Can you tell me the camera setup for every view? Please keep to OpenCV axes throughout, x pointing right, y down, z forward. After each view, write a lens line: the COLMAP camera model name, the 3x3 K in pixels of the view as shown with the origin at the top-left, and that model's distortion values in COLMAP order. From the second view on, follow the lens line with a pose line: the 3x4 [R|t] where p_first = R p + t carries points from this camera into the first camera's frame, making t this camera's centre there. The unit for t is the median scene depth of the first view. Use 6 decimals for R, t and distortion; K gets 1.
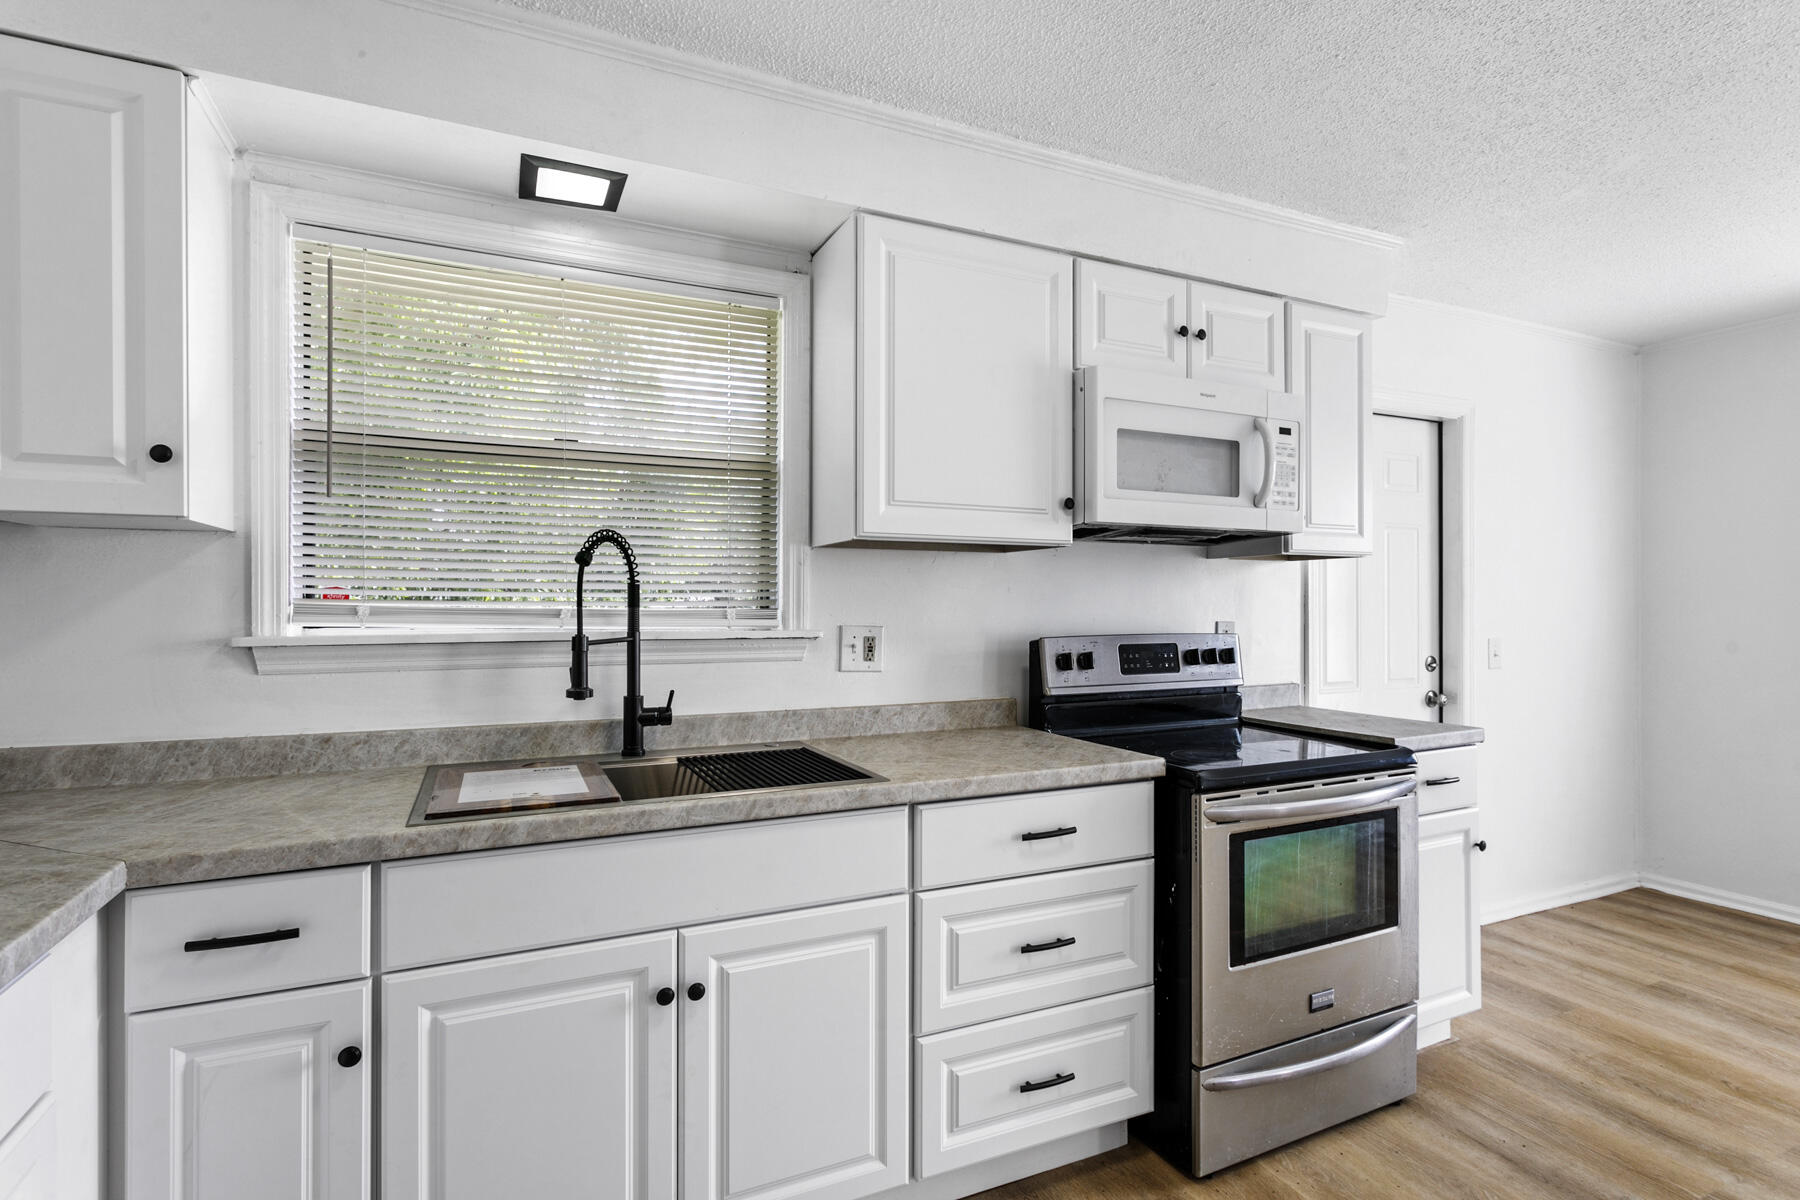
lens RADIAL K [[874.3, 0, 902.0], [0, 874.3, 603.7], [0, 0, 1]] dist [0.005800, -0.001041]
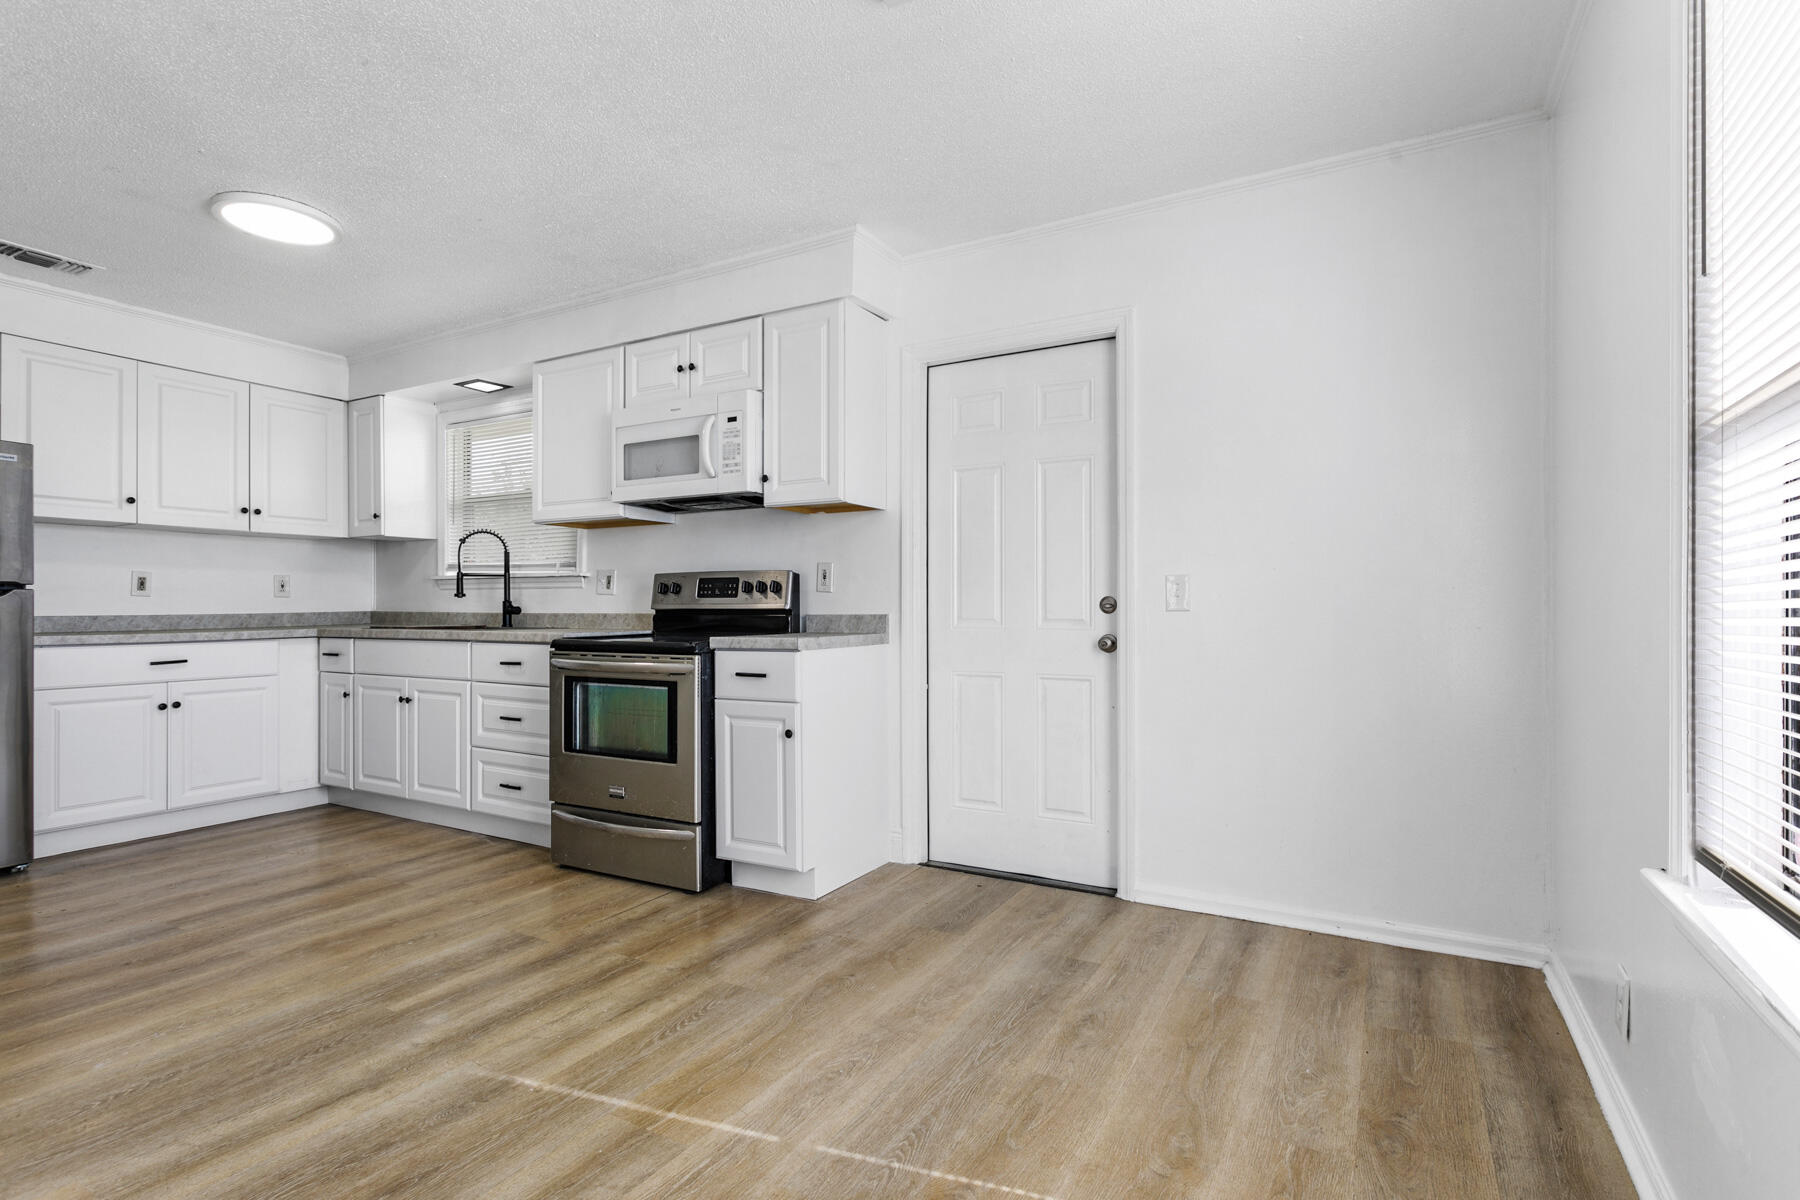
lens RADIAL K [[874.3, 0, 899.4], [0, 874.3, 606.0], [0, 0, 1]] dist [0.005800, -0.001041]
pose [[0.577514, -0.002541, -0.816377, 1.708628], [0.001959, 0.999997, -0.001727, 0.099652], [0.816378, -0.000602, 0.577517, 0.417129]]
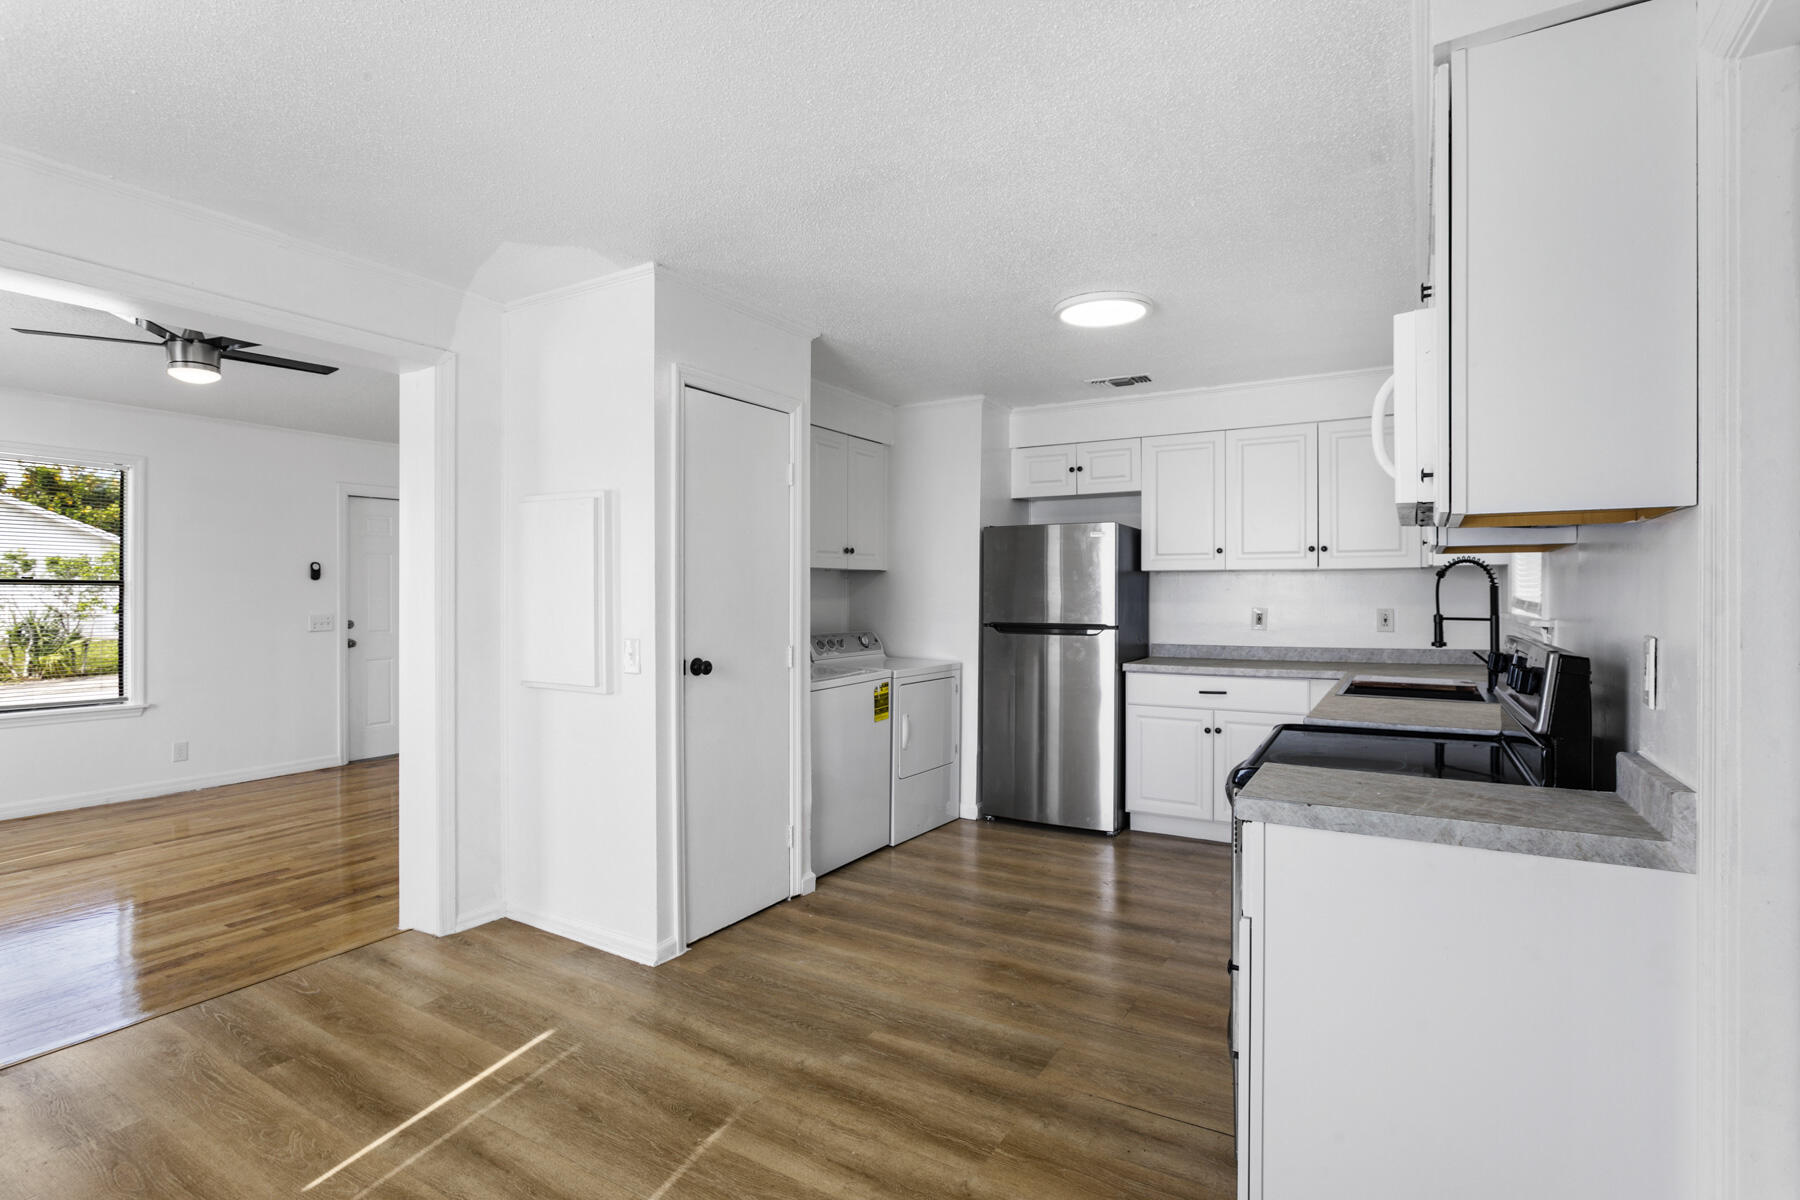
lens RADIAL K [[877.4, 0, 886.1], [0, 877.4, 592.1], [0, 0, 1]] dist [-0.004903, -0.000071]
pose [[-0.837835, 0.001800, -0.545921, 1.214126], [0.004330, 0.999985, -0.003348, -0.008104], [0.545906, -0.005169, -0.837830, 1.402260]]
